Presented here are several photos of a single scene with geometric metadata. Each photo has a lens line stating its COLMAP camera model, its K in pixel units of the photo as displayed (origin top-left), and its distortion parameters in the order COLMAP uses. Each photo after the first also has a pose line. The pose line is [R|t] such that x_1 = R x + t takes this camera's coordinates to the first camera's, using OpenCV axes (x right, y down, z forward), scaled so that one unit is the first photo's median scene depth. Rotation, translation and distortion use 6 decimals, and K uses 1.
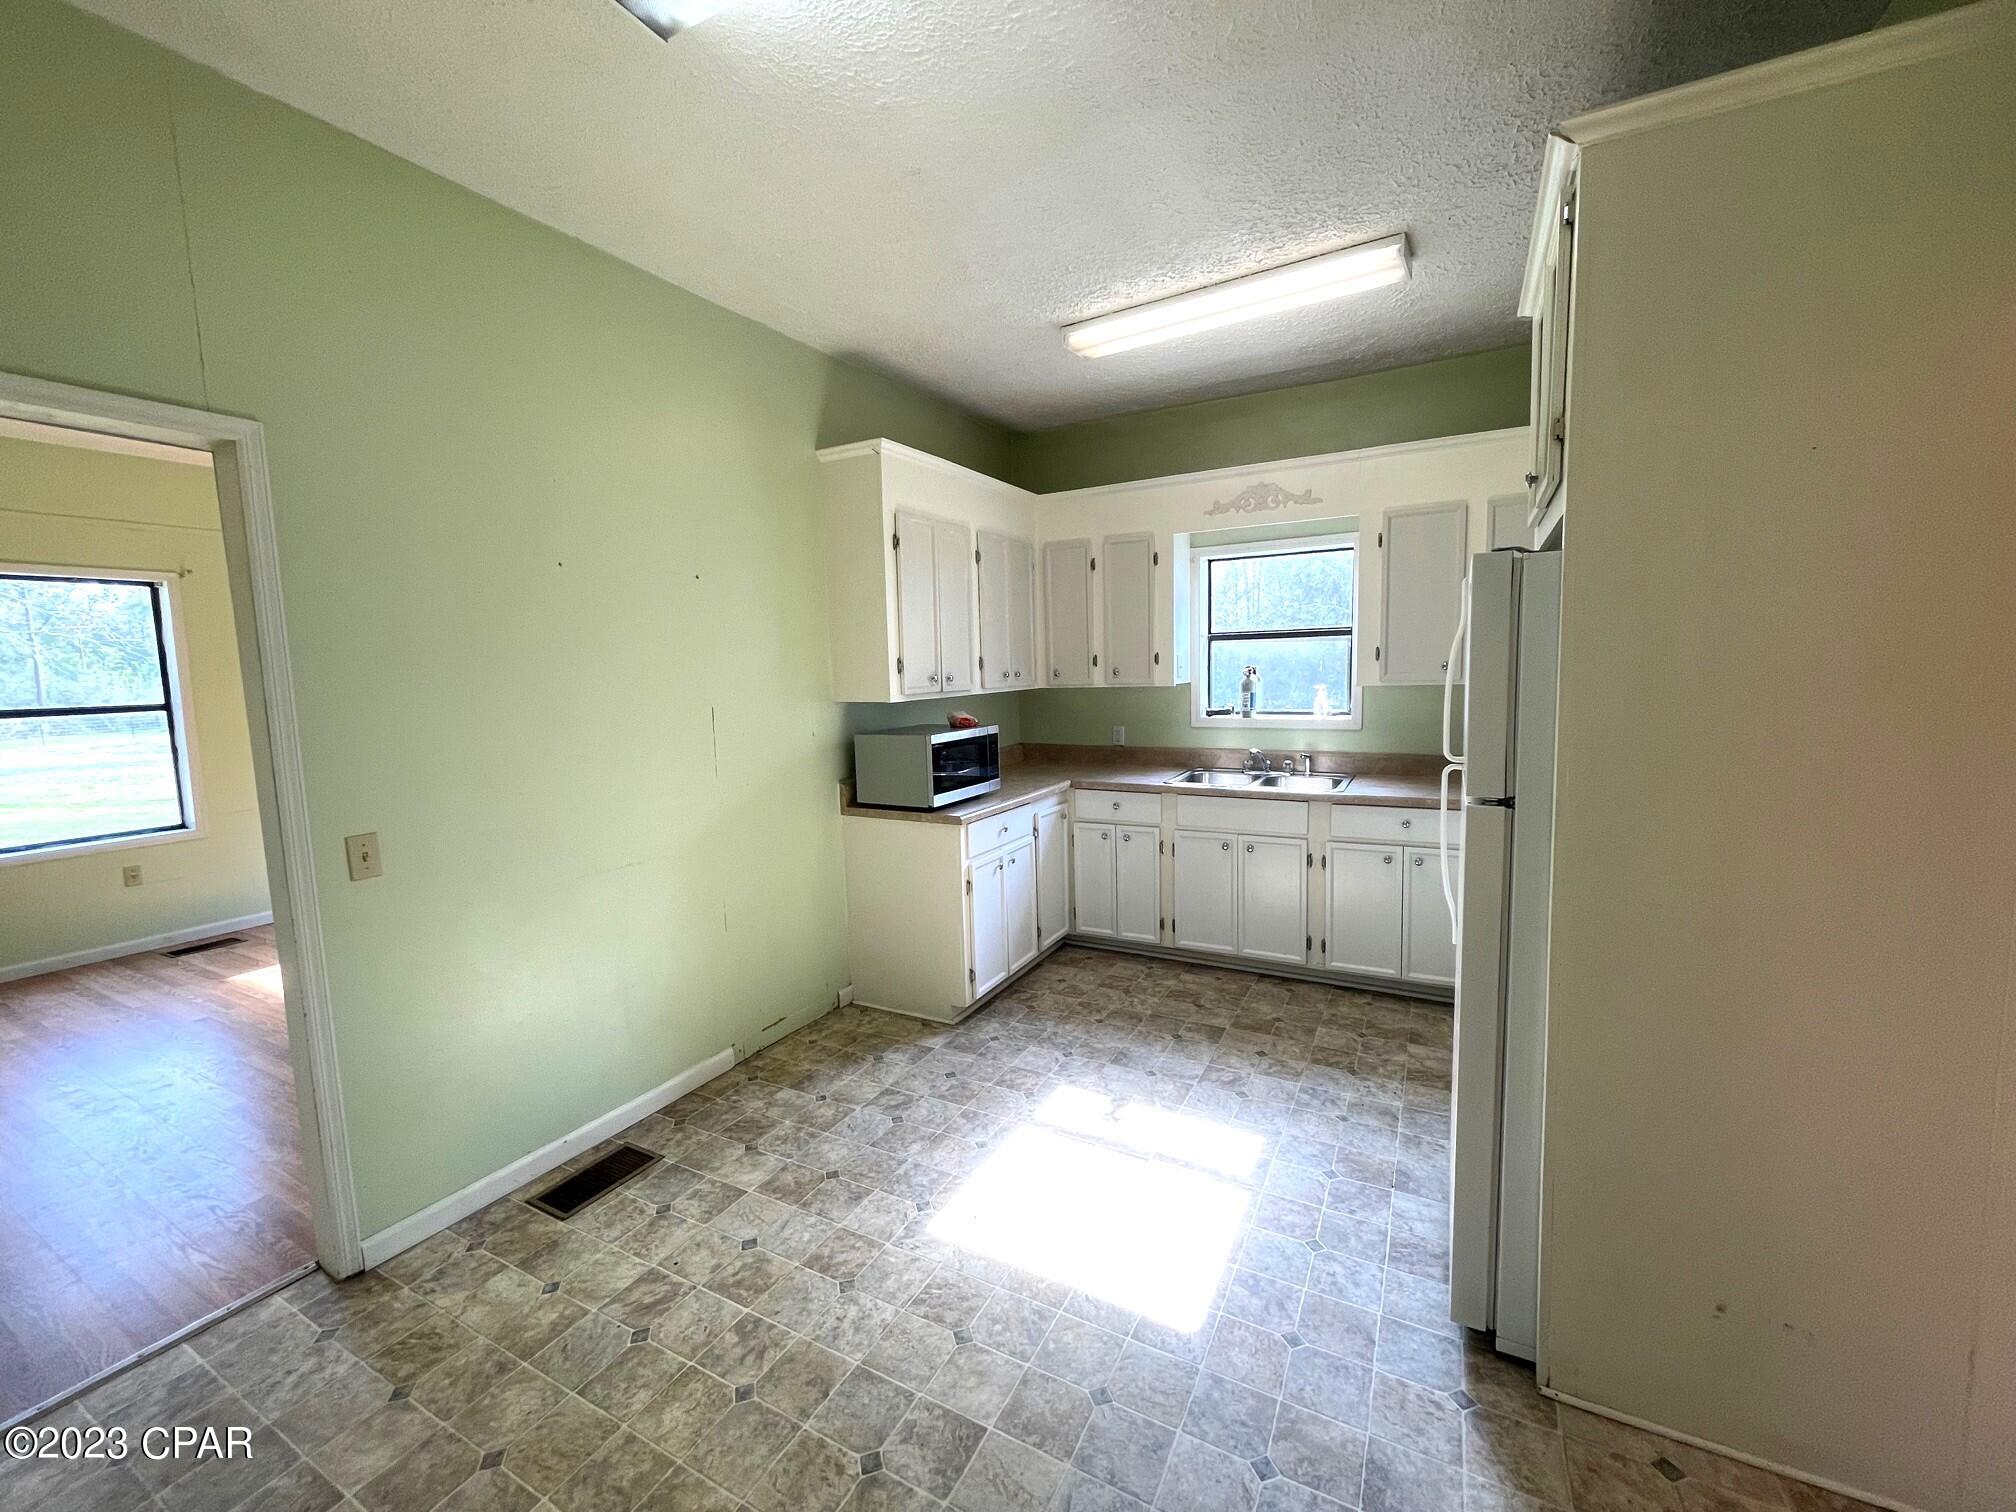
lens RADIAL K [[812.5, 0, 1008.7], [0, 812.5, 754.8], [0, 0, 1]] dist [-0.003868, -0.000048]
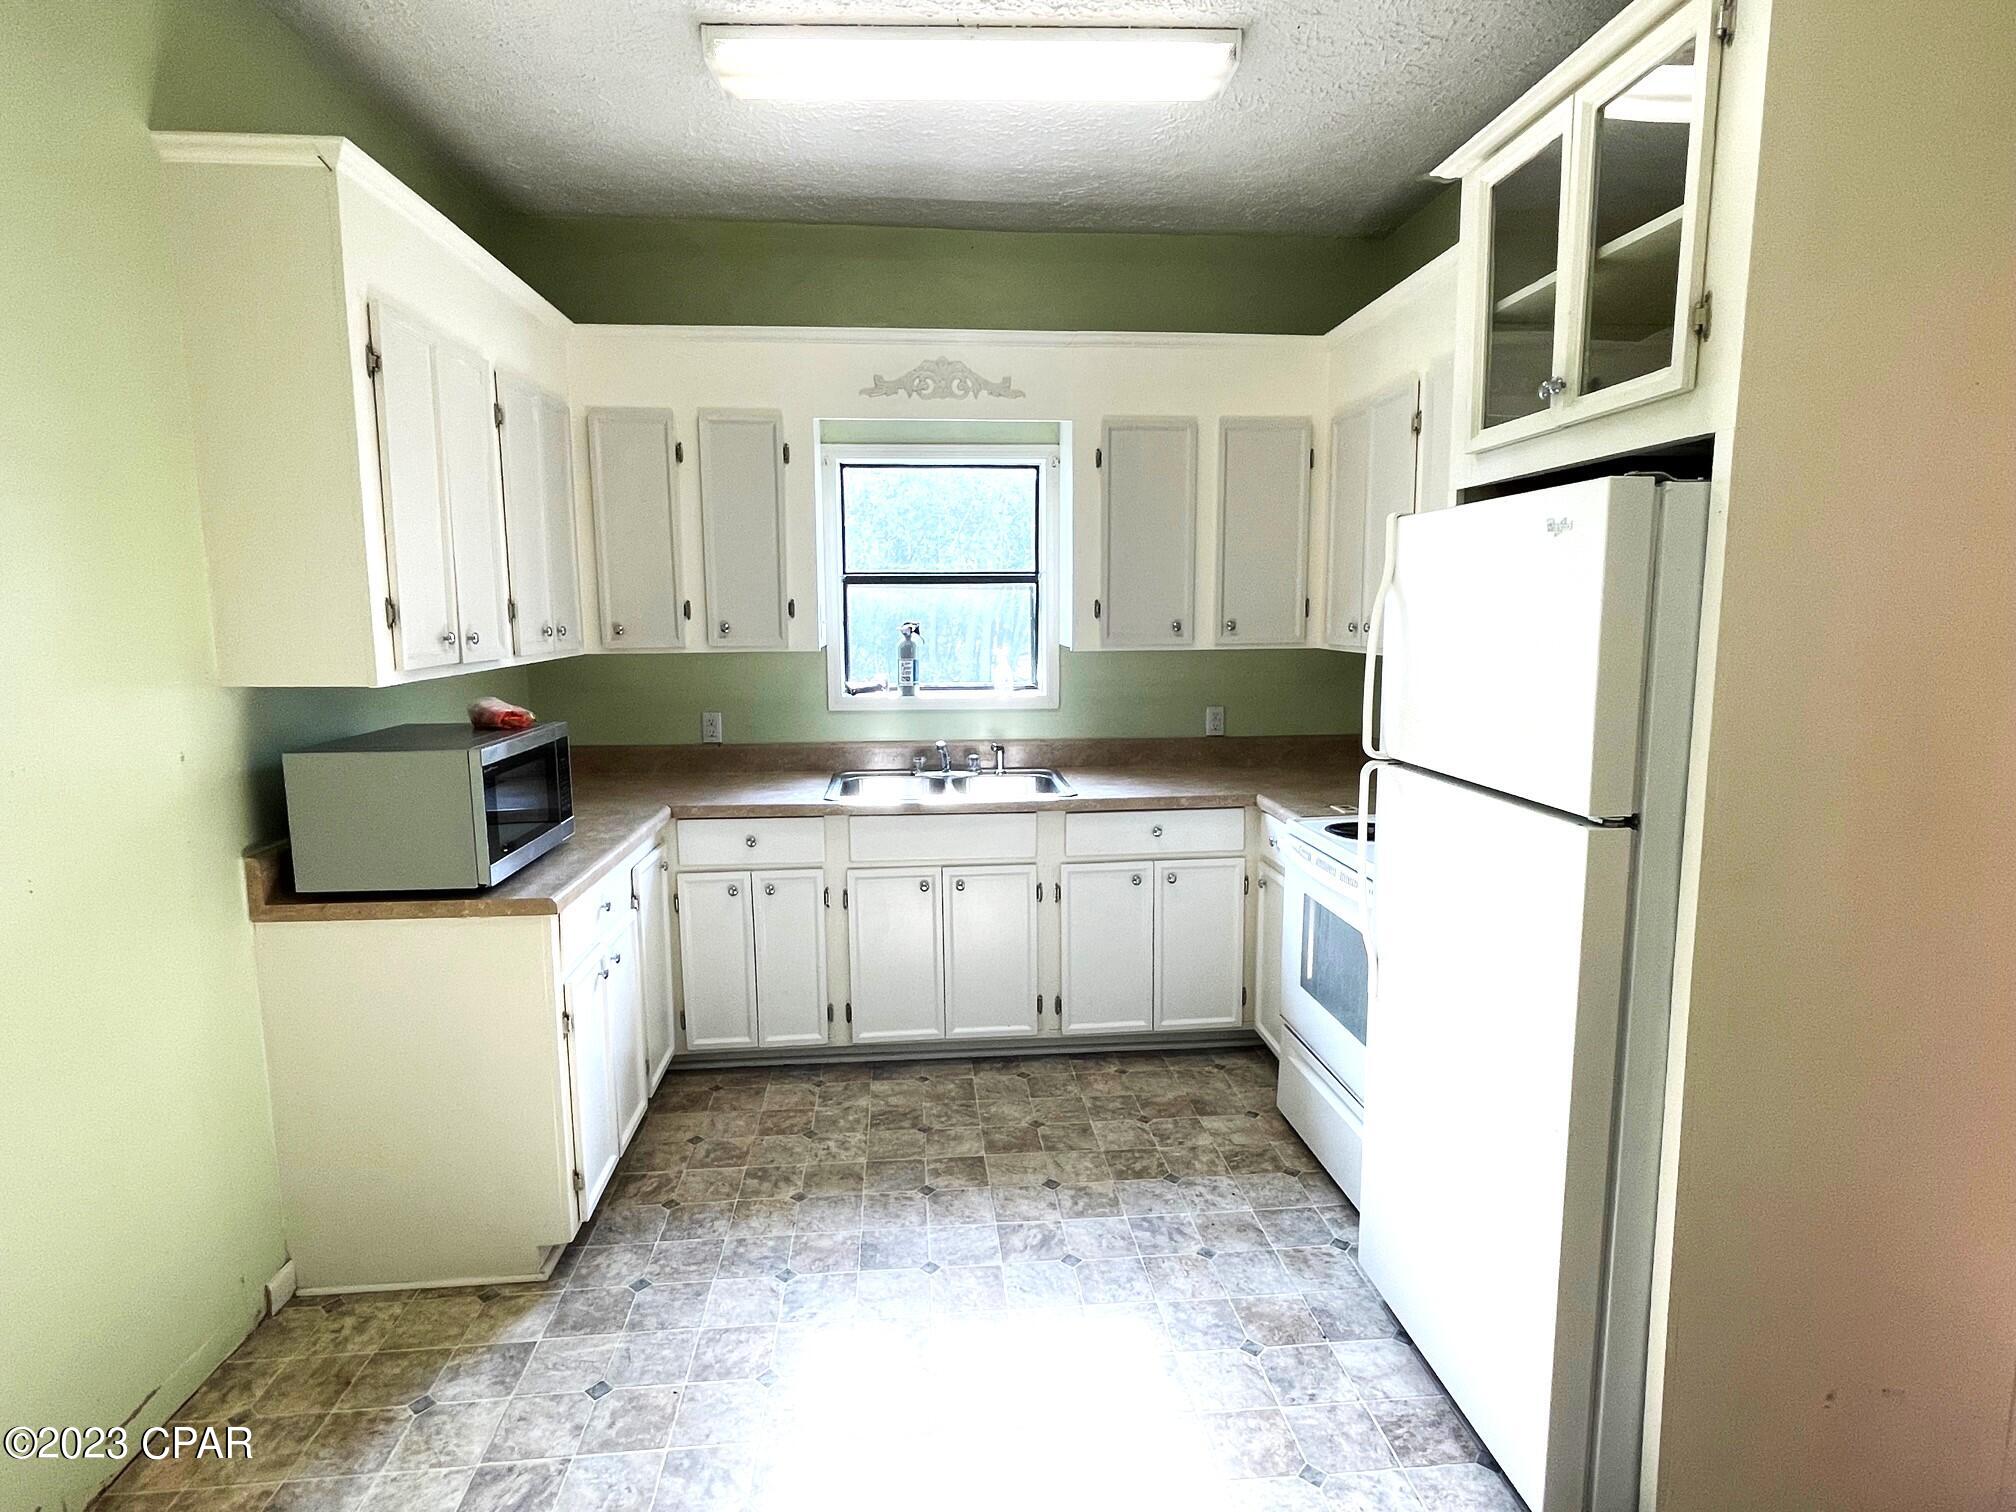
lens RADIAL K [[1058.2, 0, 1007.0], [0, 1058.2, 755.2], [0, 0, 1]] dist [-0.003700, 0.000594]
pose [[0.832114, -0.054047, 0.551964, -0.174639], [0.042923, 0.998531, 0.033065, -0.026059], [-0.552940, -0.003821, 0.833212, 0.234570]]
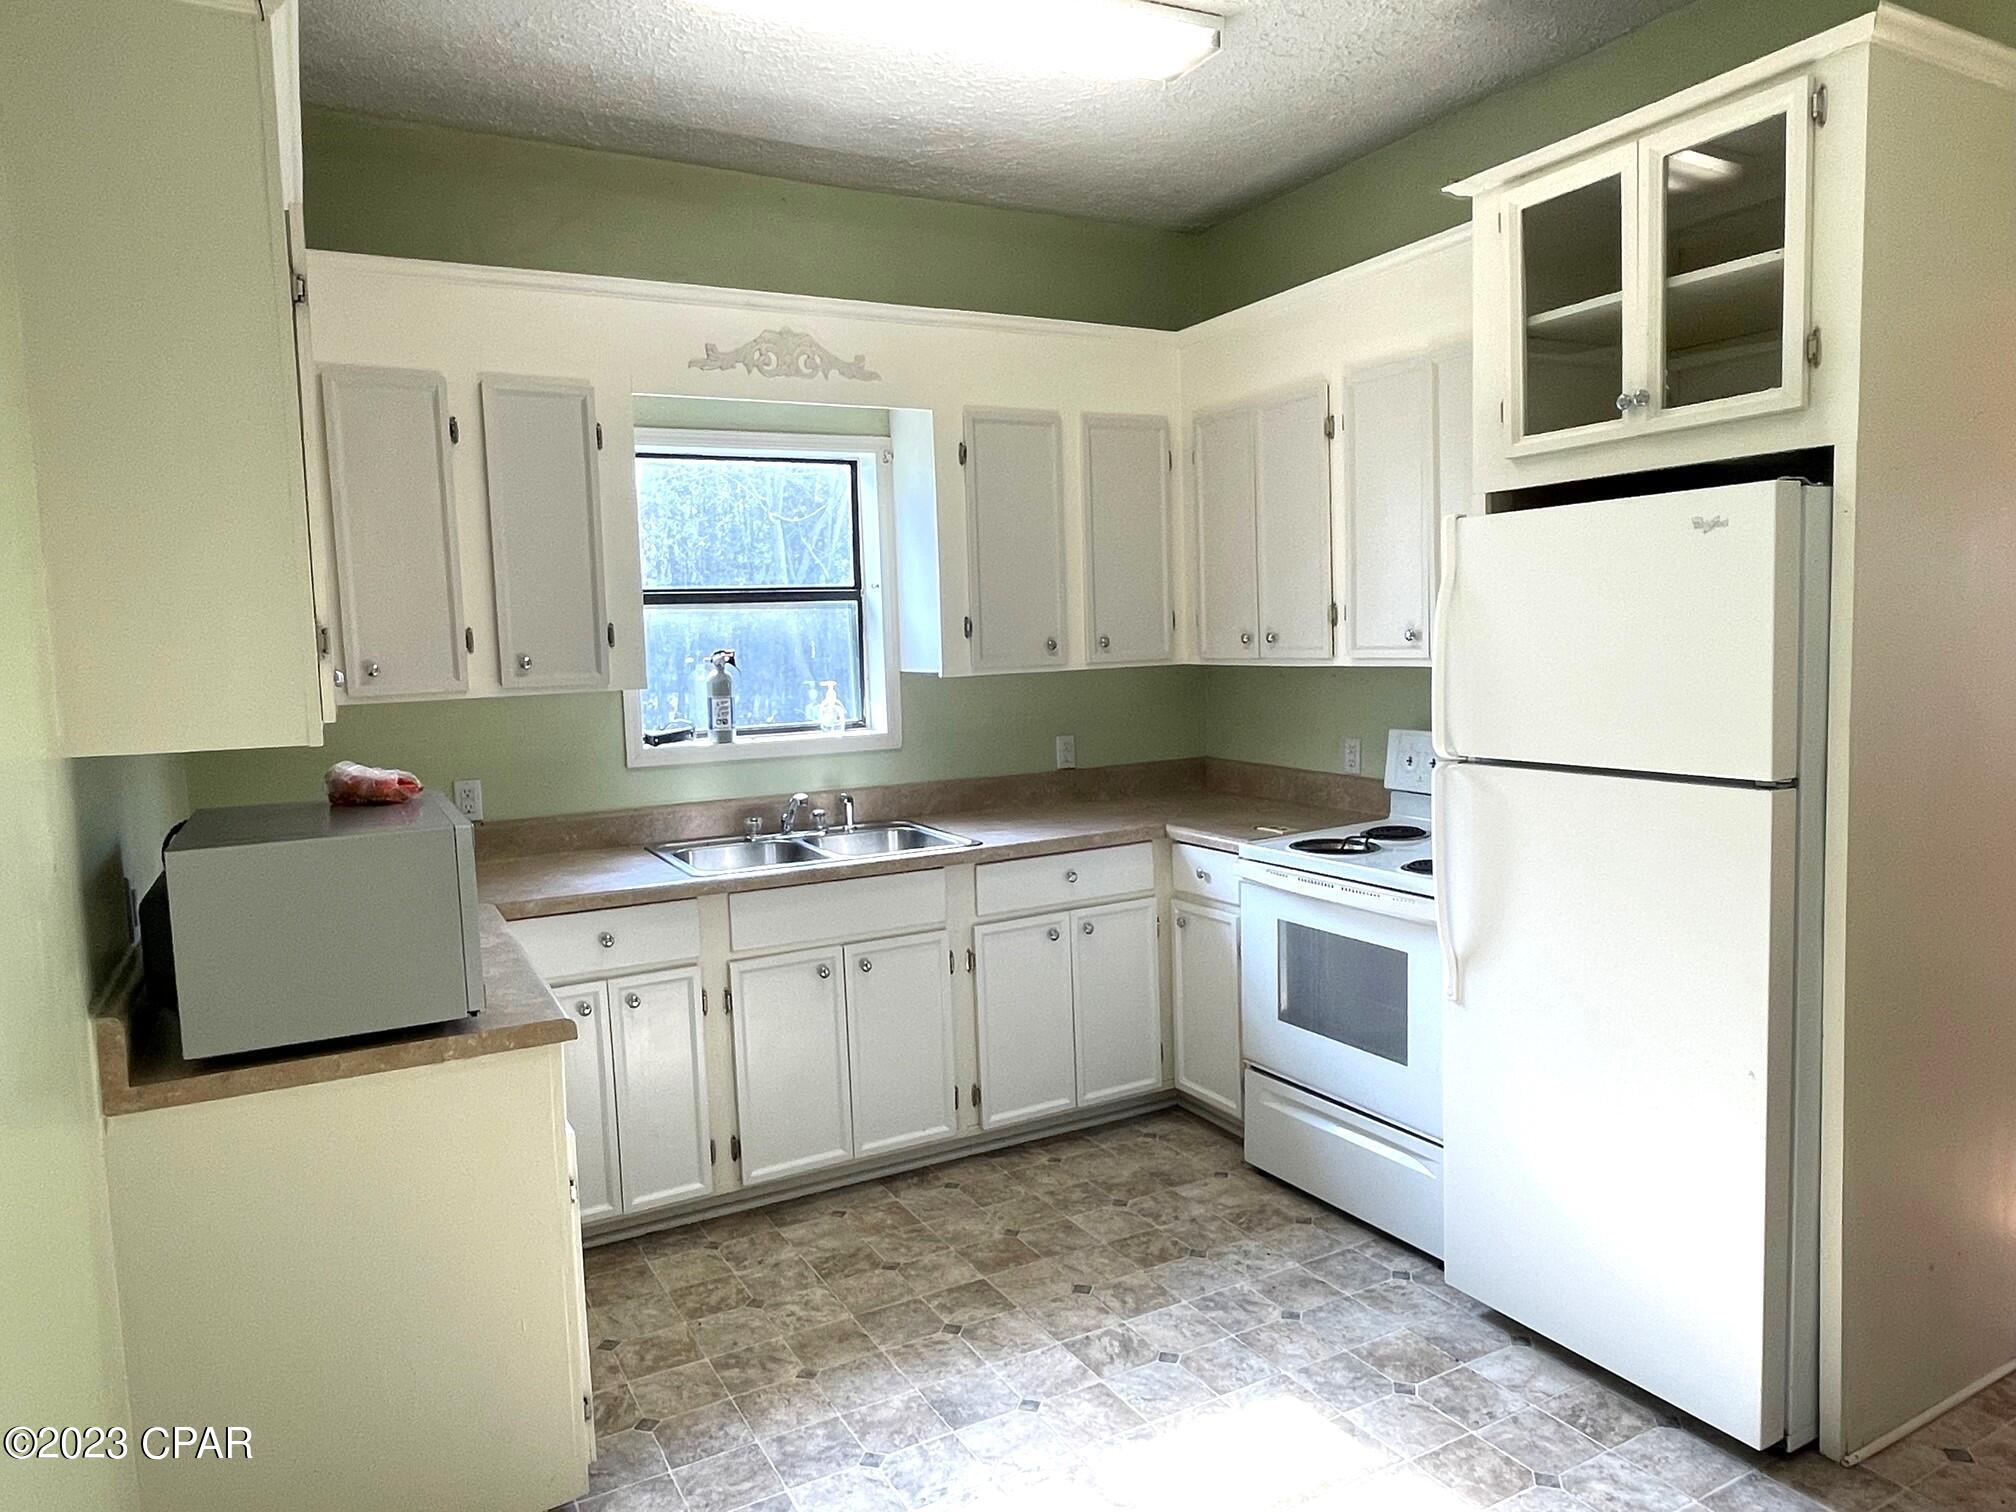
lens RADIAL K [[1307.2, 0, 1006.8], [0, 1307.2, 754.6], [0, 0, 1]] dist [-0.004187, -0.000626]
pose [[0.545019, -0.068750, 0.835600, -0.428985], [0.108584, 0.994027, 0.010961, -0.032636], [-0.831363, 0.084759, 0.549229, 0.425511]]
